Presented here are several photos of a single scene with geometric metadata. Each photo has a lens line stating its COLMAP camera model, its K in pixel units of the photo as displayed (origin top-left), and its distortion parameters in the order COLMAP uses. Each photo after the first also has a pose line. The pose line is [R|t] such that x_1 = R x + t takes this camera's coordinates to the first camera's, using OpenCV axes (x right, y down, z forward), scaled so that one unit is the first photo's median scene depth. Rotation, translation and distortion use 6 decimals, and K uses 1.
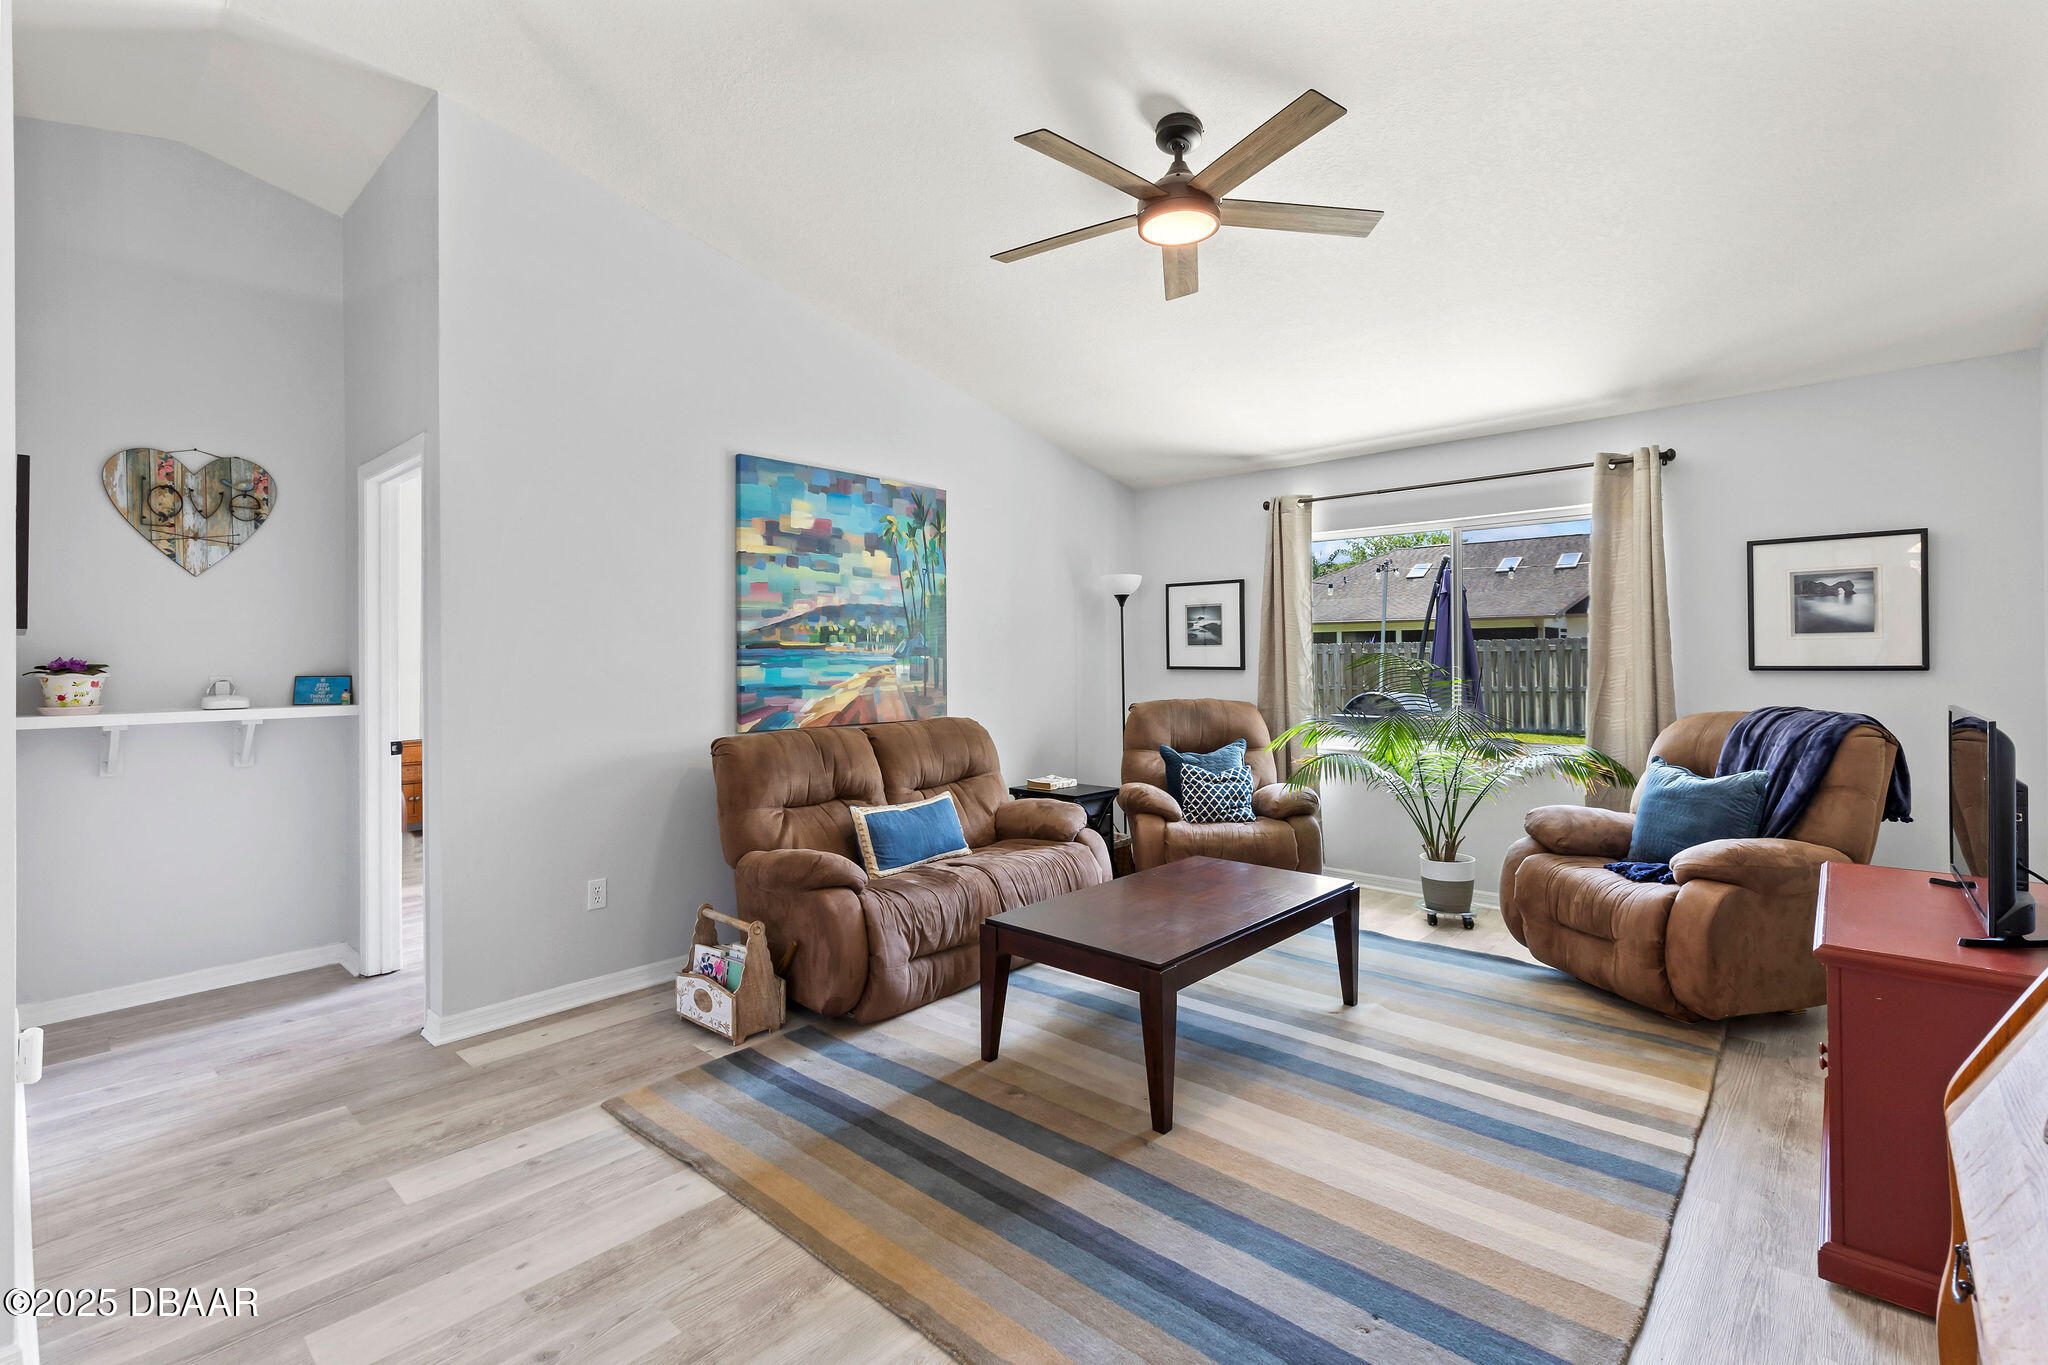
lens RADIAL K [[927.5, 0, 1031.9], [0, 927.5, 656.7], [0, 0, 1]] dist [0.003533, 0.001141]
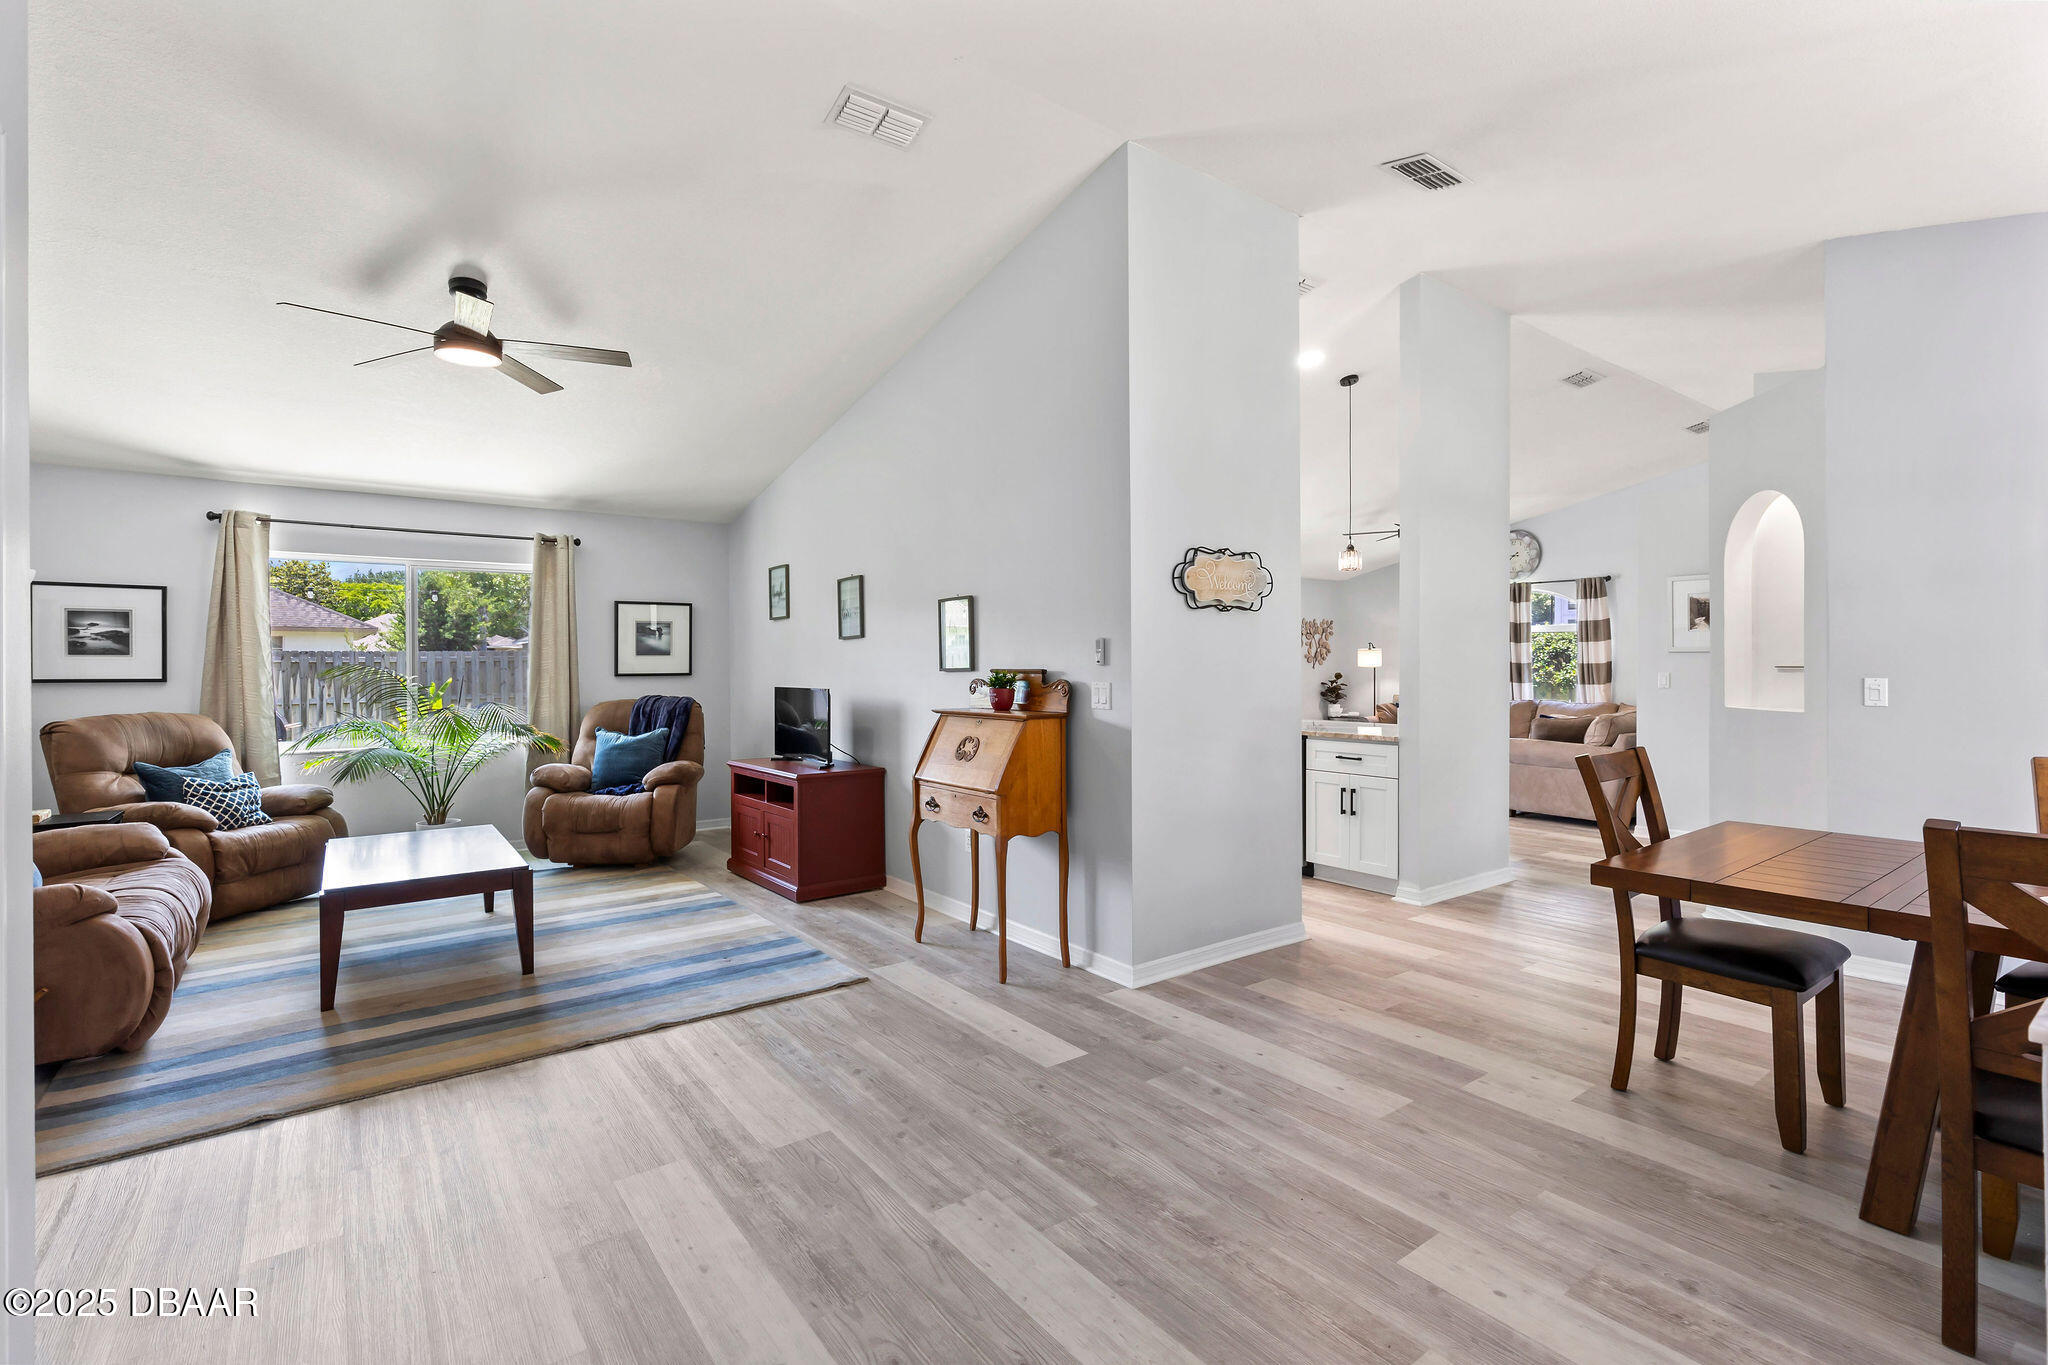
lens RADIAL K [[927.5, 0, 1033.0], [0, 927.5, 677.9], [0, 0, 1]] dist [0.003533, 0.001141]
pose [[0.181141, -0.005697, 0.983441, -0.794516], [0.002959, 0.999982, 0.005248, 0.011136], [-0.983453, 0.001959, 0.181154, -0.064570]]
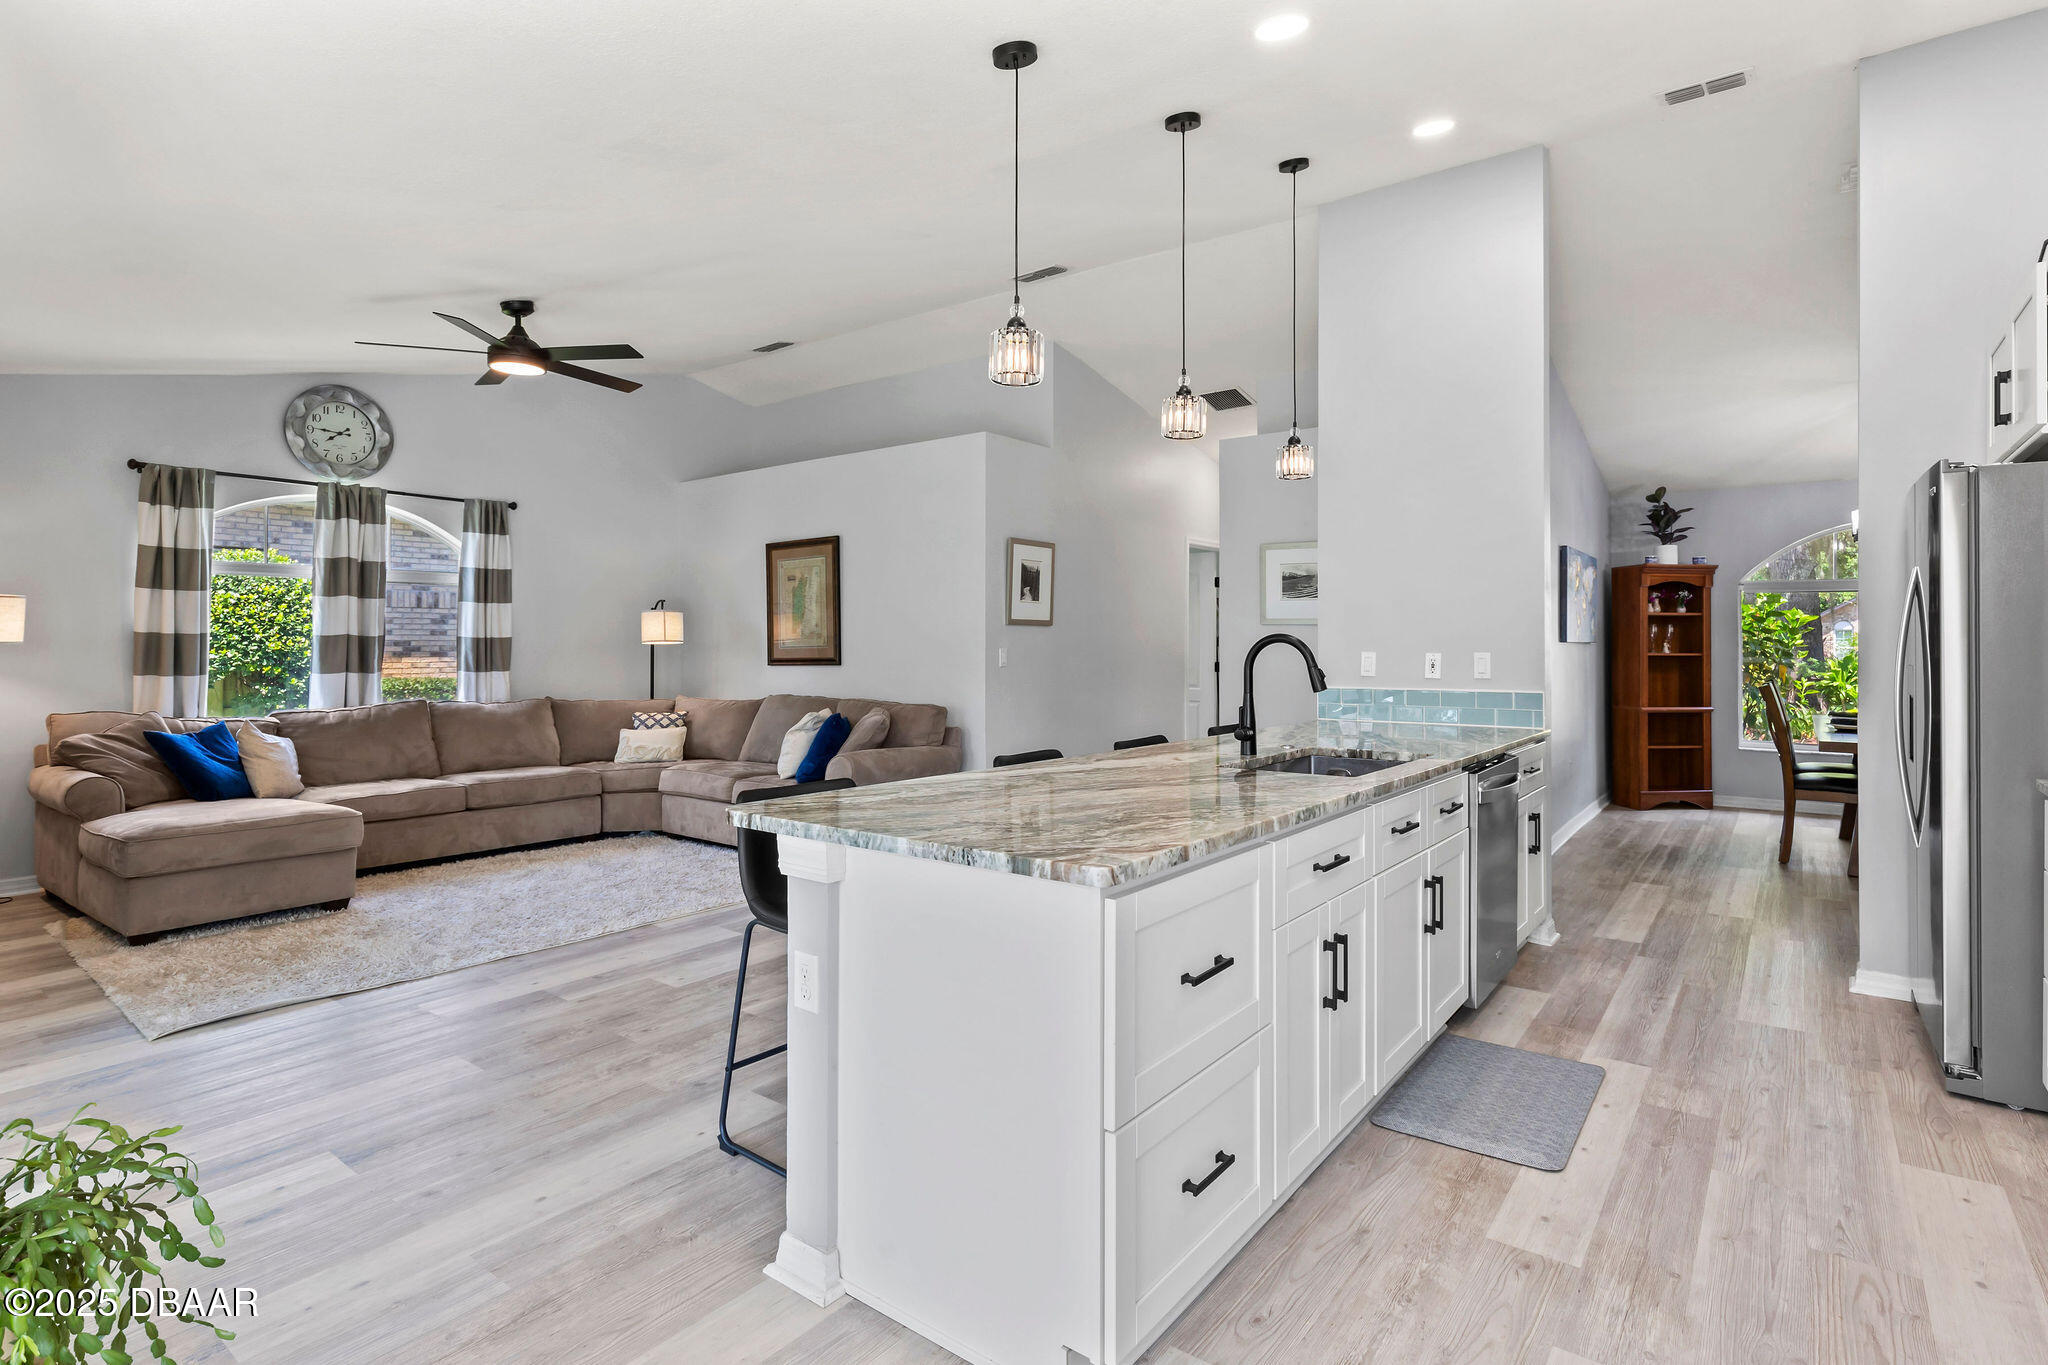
lens RADIAL K [[1016.5, 0, 1031.9], [0, 1016.5, 636.8], [0, 0, 1]] dist [0.000592, -0.003024]
pose [[-0.996020, 0.006520, -0.088890, 1.280136], [0.006967, 0.999965, -0.004721, 0.003374], [0.088856, -0.005321, -0.996030, 0.734078]]
